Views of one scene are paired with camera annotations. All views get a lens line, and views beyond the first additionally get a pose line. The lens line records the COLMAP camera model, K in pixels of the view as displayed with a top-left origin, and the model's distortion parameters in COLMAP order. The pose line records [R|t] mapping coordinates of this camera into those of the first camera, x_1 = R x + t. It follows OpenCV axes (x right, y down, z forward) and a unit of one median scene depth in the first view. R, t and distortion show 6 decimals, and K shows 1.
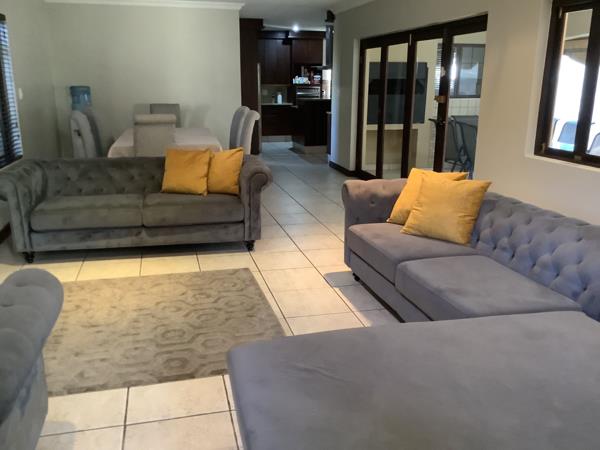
lens RADIAL K [[547.9, 0, 300.0], [0, 547.9, 225.0], [0, 0, 1]] dist [0.128540, -0.237394]
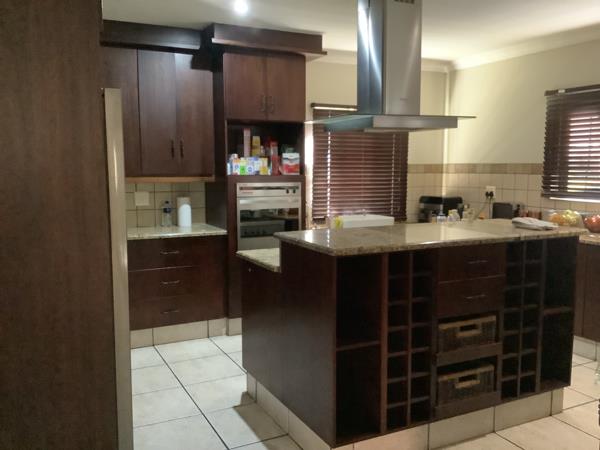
lens RADIAL K [[547.9, 0, 300.0], [0, 547.9, 225.0], [0, 0, 1]] dist [0.128540, -0.237394]
pose [[0.976019, -0.023399, 0.216423, -0.204191], [0.055059, 0.988415, -0.141438, -0.824018], [-0.210607, 0.149962, 0.966000, 3.136071]]
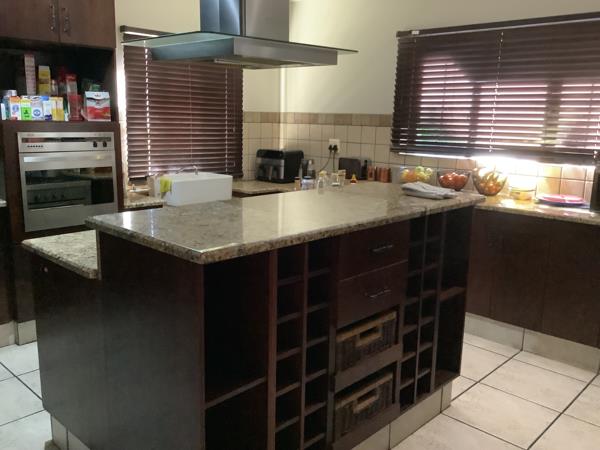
lens RADIAL K [[547.9, 0, 300.0], [0, 547.9, 225.0], [0, 0, 1]] dist [0.128540, -0.237394]
pose [[0.845651, -0.087542, 0.526507, -0.159473], [0.114411, 0.993259, -0.018613, -0.911869], [-0.521329, 0.075979, 0.849967, 3.471141]]
